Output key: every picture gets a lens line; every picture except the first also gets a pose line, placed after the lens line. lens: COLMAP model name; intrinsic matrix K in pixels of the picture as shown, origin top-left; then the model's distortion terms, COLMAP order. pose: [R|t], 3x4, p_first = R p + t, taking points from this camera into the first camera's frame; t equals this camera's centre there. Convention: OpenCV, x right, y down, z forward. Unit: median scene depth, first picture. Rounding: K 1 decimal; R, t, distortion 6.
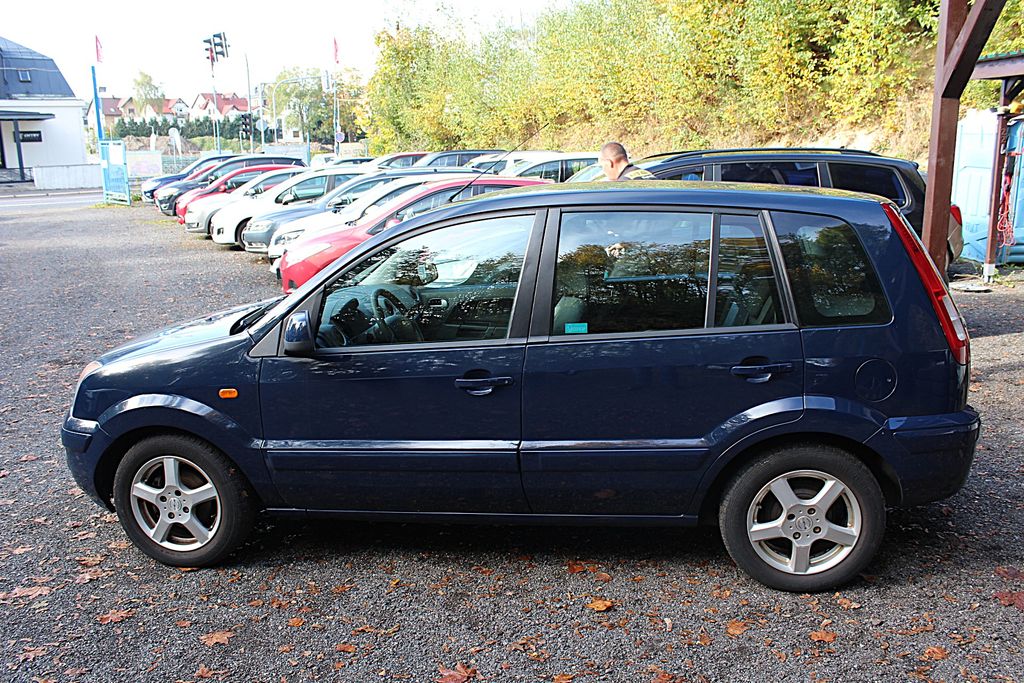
lens RADIAL K [[902.8, 0, 512.0], [0, 902.8, 341.5], [0, 0, 1]] dist [-0.149935, 0.145893]
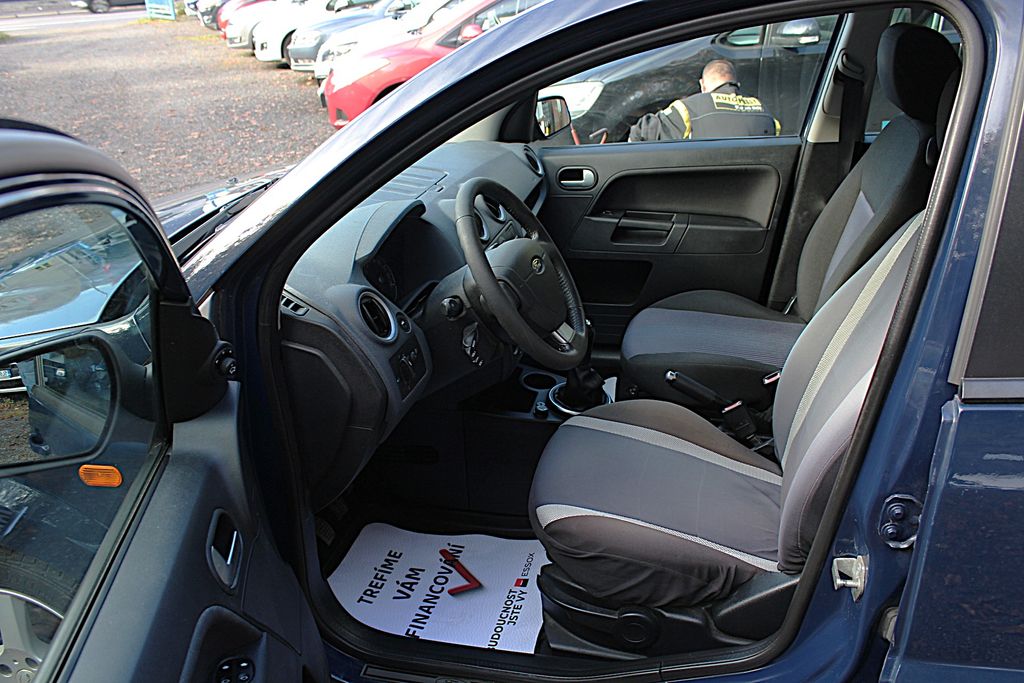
lens RADIAL K [[902.8, 0, 512.0], [0, 902.8, 341.5], [0, 0, 1]] dist [-0.149935, 0.145893]
pose [[0.996951, 0.009681, -0.077431, -0.022938], [0.006143, 0.979458, 0.201555, -0.015902], [0.077792, -0.201416, 0.976412, 0.136694]]
